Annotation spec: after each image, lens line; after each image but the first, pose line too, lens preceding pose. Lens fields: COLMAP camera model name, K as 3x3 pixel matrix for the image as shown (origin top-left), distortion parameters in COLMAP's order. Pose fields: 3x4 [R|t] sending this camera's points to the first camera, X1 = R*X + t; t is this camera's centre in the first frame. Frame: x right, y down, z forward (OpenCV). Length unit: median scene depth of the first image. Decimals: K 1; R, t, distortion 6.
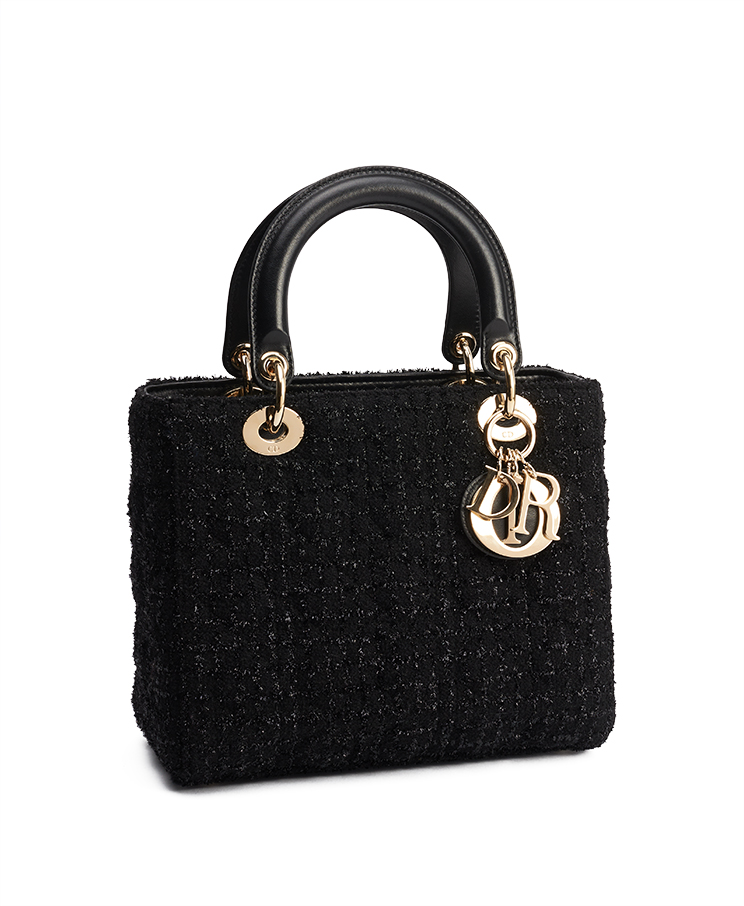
lens RADIAL K [[1591.4, 0, 372.0], [0, 1591.4, 453.0], [0, 0, 1]] dist [-0.012857, -0.026066]
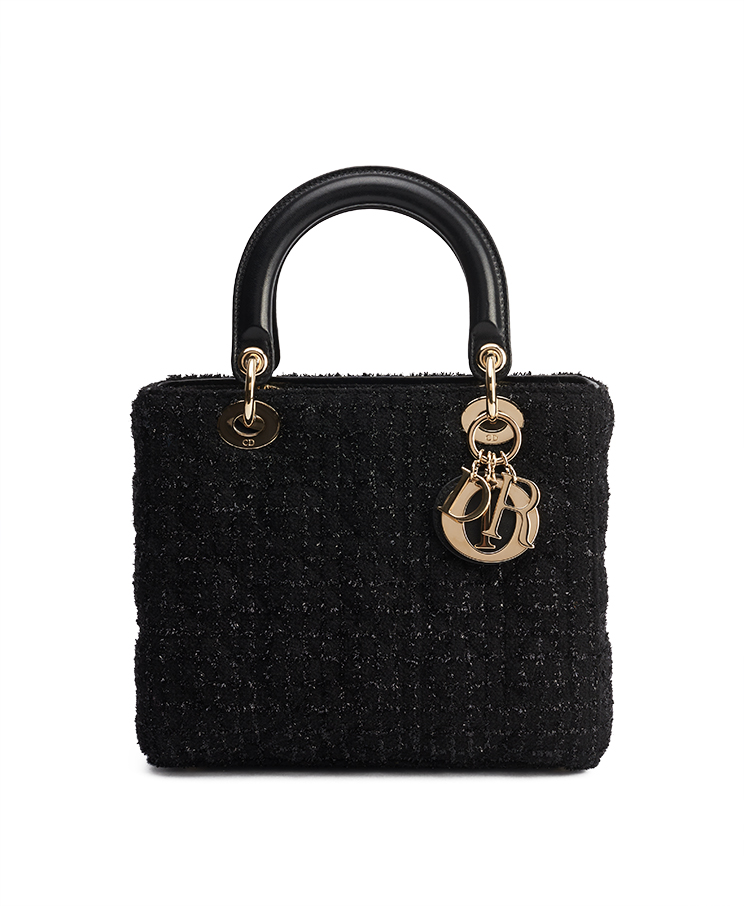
lens RADIAL K [[1591.4, 0, 372.0], [0, 1591.4, 453.0], [0, 0, 1]] dist [-0.012857, -0.026066]
pose [[0.965092, 0.034127, -0.259679, 0.272980], [-0.040845, 0.998955, -0.020516, 0.021322], [0.258707, 0.030406, 0.965477, 0.034880]]
